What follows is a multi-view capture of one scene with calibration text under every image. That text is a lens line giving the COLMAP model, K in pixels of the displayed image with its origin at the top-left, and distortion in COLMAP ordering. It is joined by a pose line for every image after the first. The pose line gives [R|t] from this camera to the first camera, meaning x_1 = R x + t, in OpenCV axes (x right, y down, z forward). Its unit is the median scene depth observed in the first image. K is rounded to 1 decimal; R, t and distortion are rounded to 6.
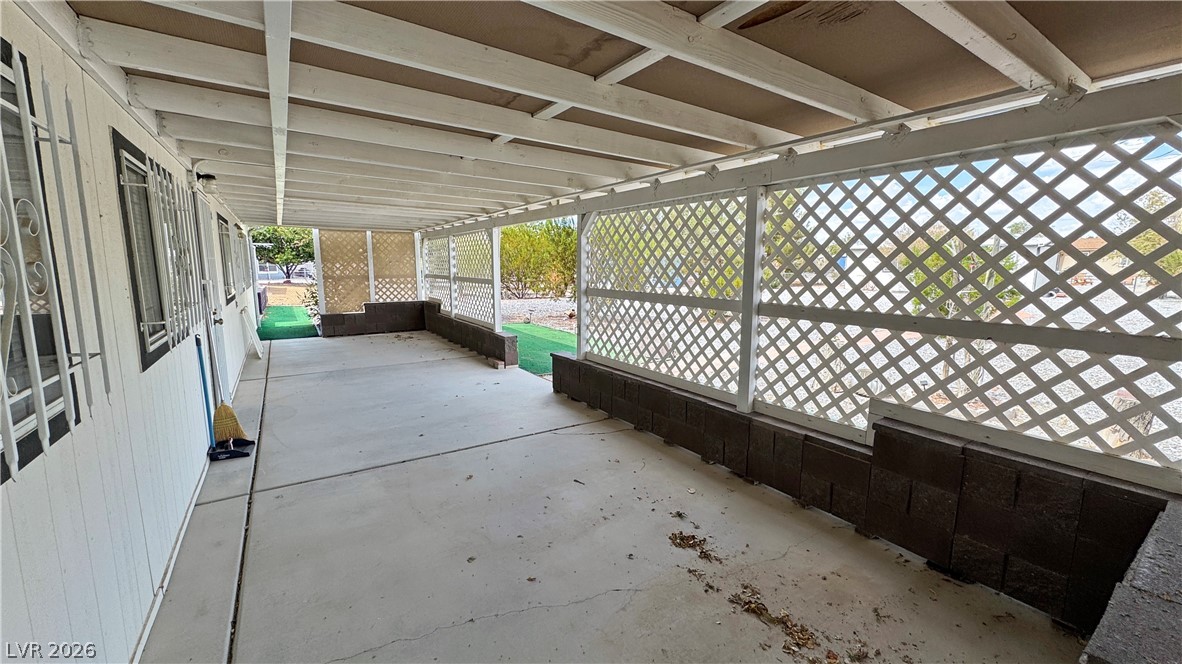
lens RADIAL K [[470.9, 0, 594.3], [0, 470.9, 330.0], [0, 0, 1]] dist [-0.000825, 0.000500]
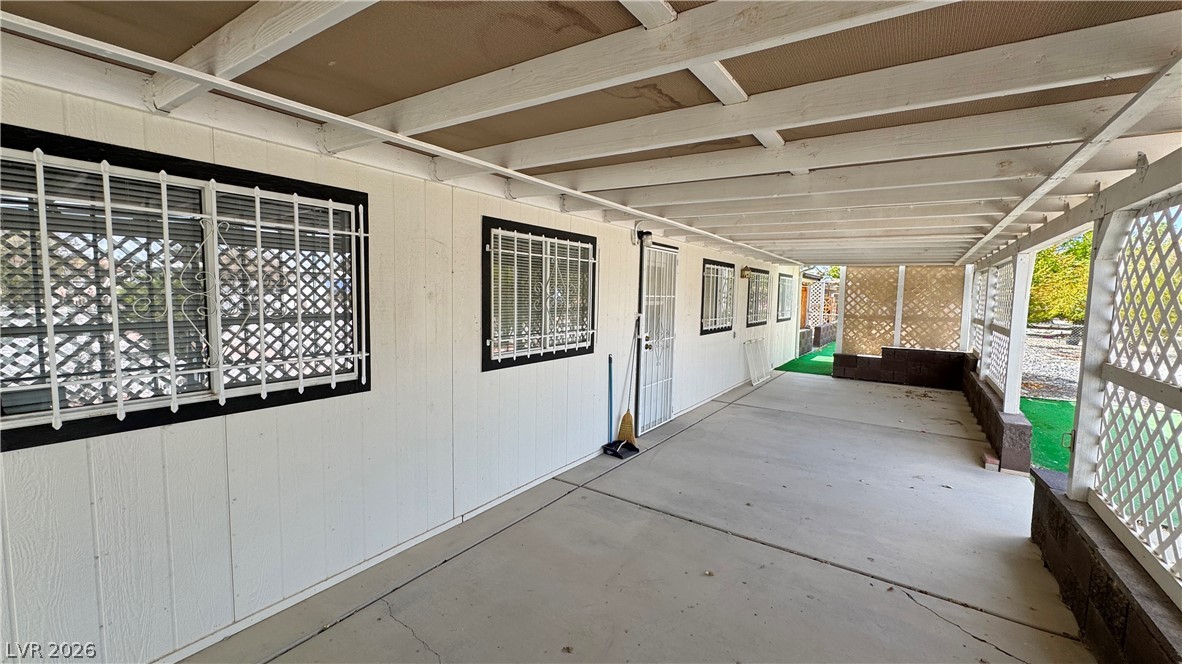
lens RADIAL K [[470.9, 0, 588.2], [0, 470.9, 329.0], [0, 0, 1]] dist [-0.000825, 0.000500]
pose [[0.378517, 0.074237, -0.922613, 0.119010], [-0.145619, 0.989142, 0.019847, -0.027346], [0.914068, 0.126838, 0.385217, 0.150581]]
